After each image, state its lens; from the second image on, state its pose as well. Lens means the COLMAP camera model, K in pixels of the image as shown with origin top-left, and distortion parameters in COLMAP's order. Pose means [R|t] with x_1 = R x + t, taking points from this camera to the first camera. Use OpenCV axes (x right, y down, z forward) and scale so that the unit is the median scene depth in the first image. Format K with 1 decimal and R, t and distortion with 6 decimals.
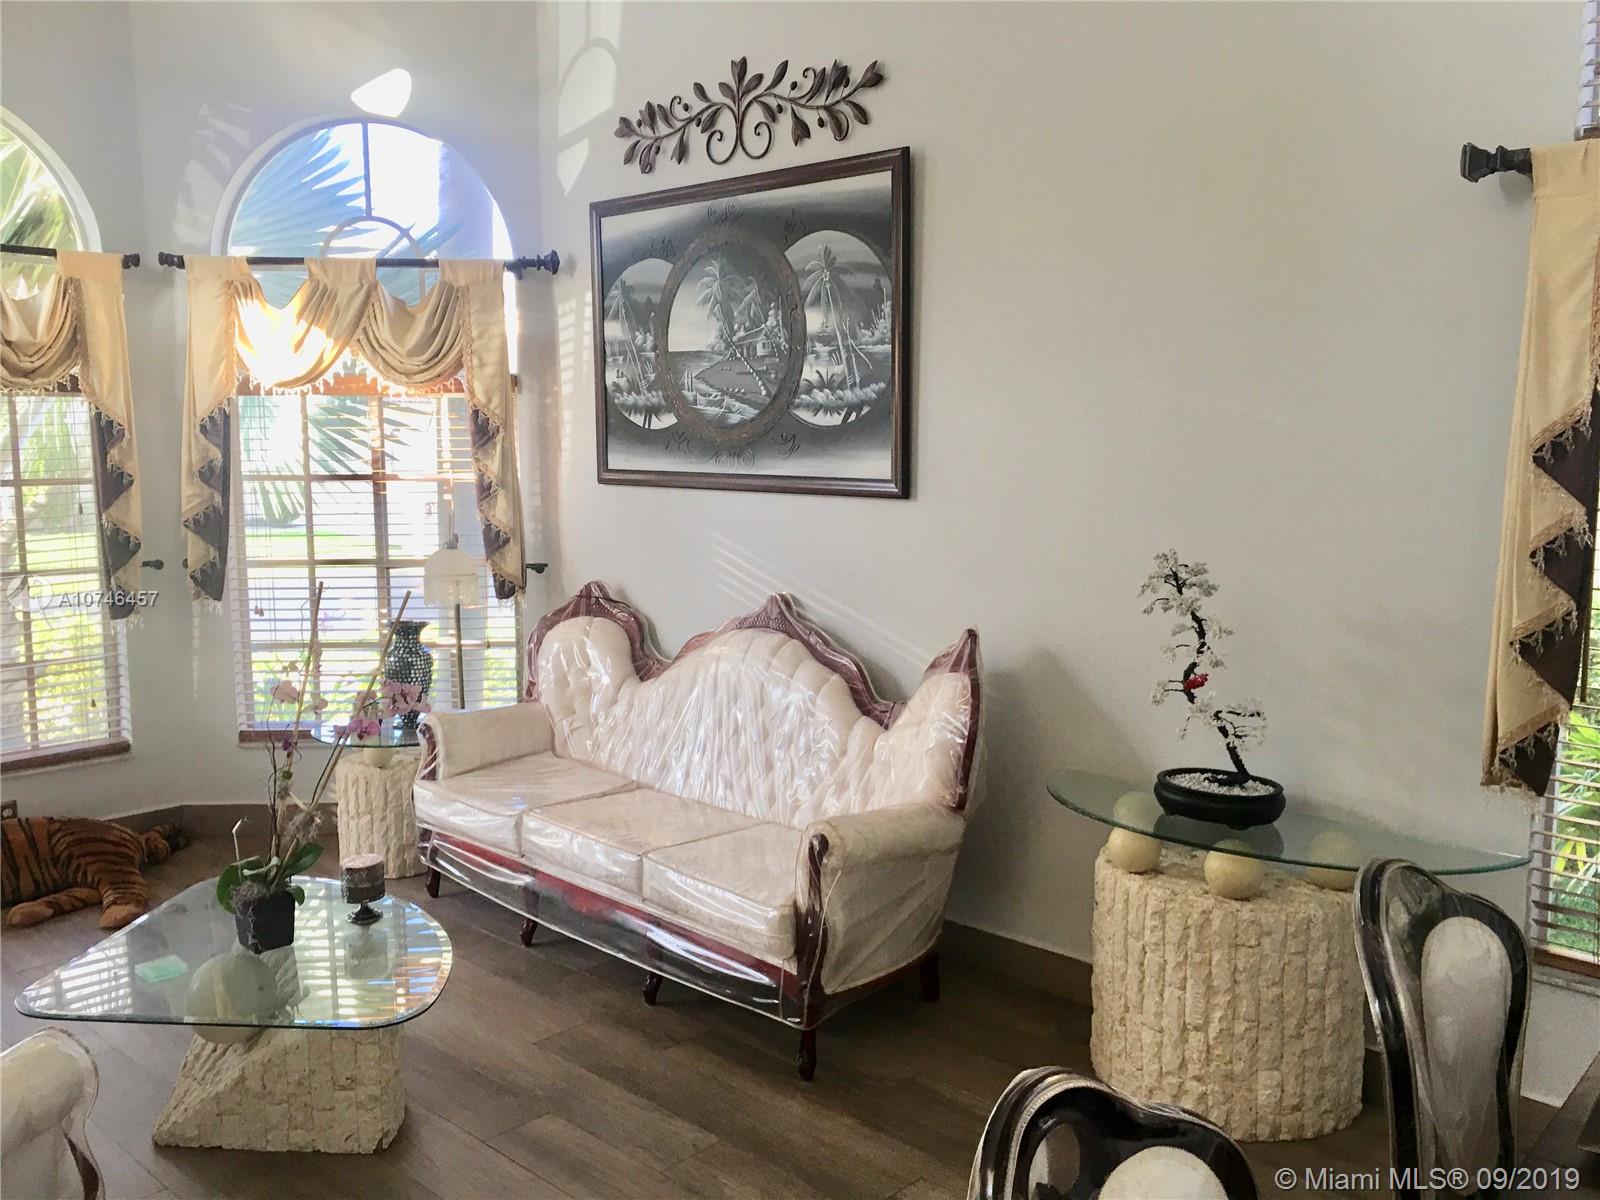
lens RADIAL K [[1338.1, 0, 803.2], [0, 1338.1, 607.7], [0, 0, 1]] dist [0.060226, -0.080532]
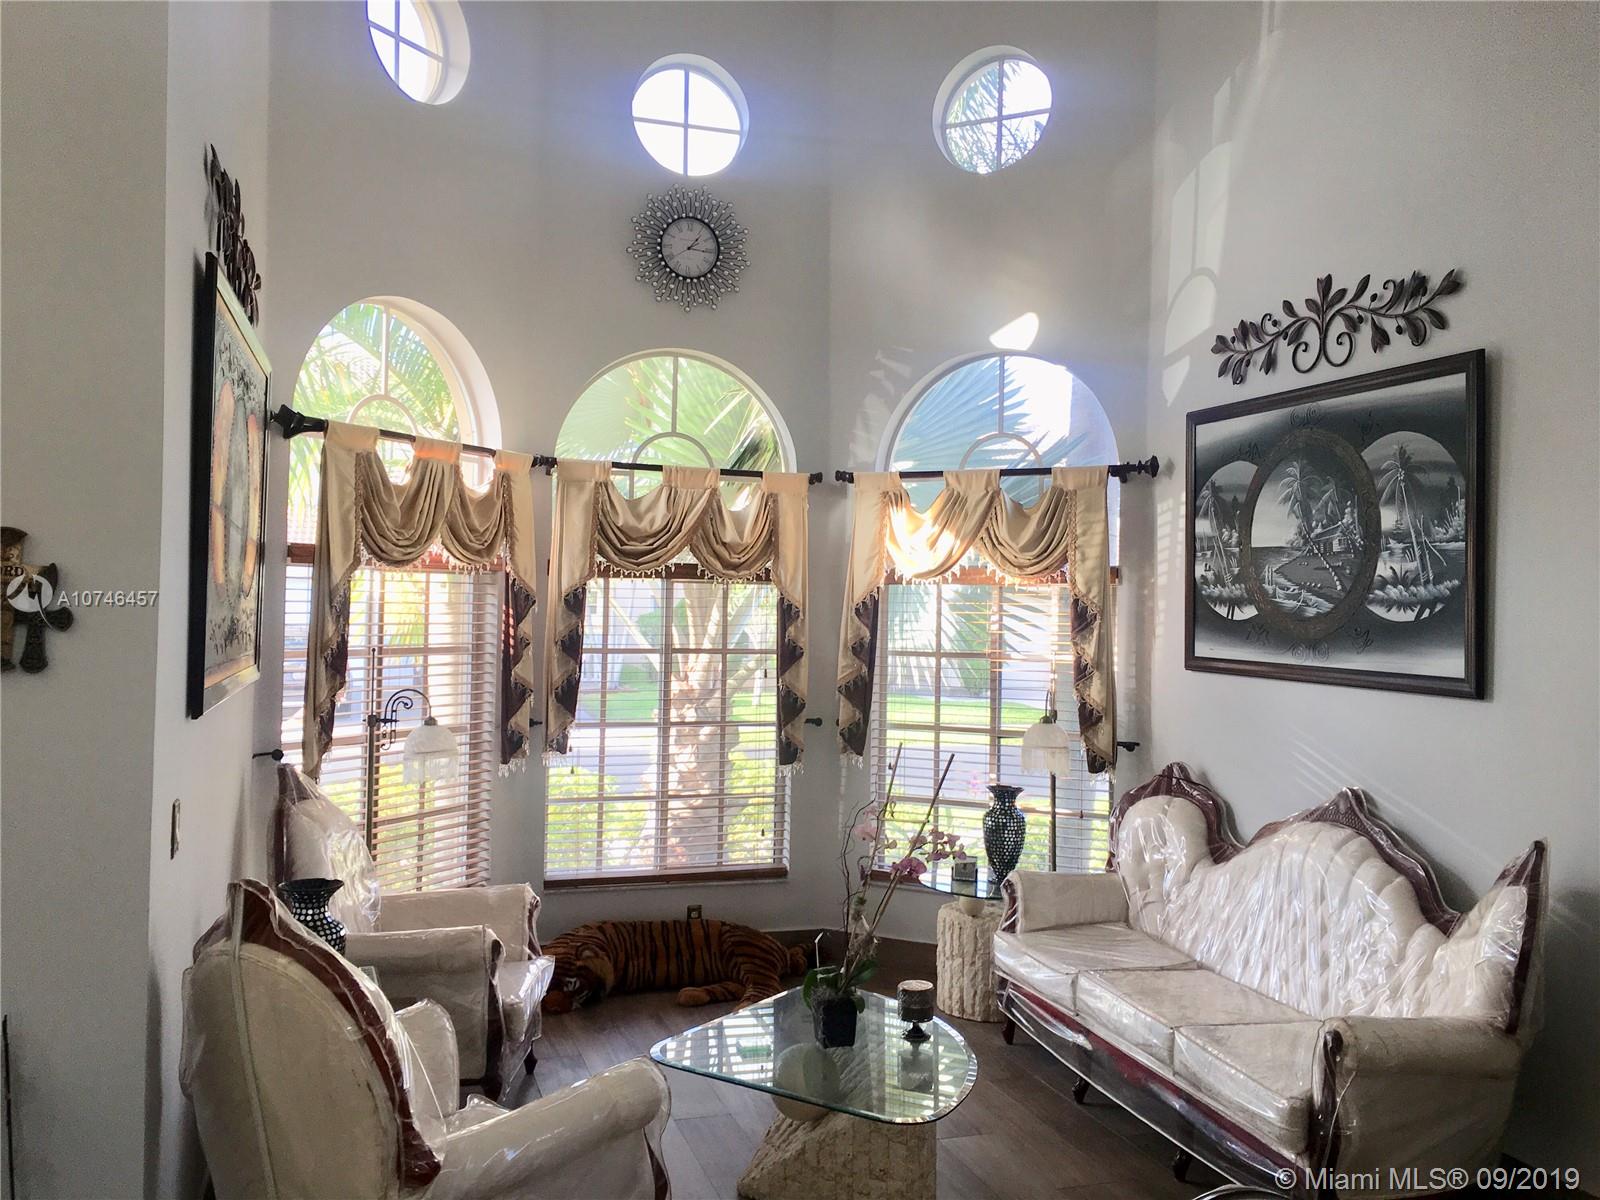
lens RADIAL K [[1338.1, 0, 803.2], [0, 1338.1, 607.7], [0, 0, 1]] dist [0.060226, -0.080532]
pose [[0.875681, 0.018629, -0.482530, 0.099770], [-0.082439, 0.990353, -0.111373, 0.001571], [0.475800, 0.137307, 0.868770, -0.070648]]
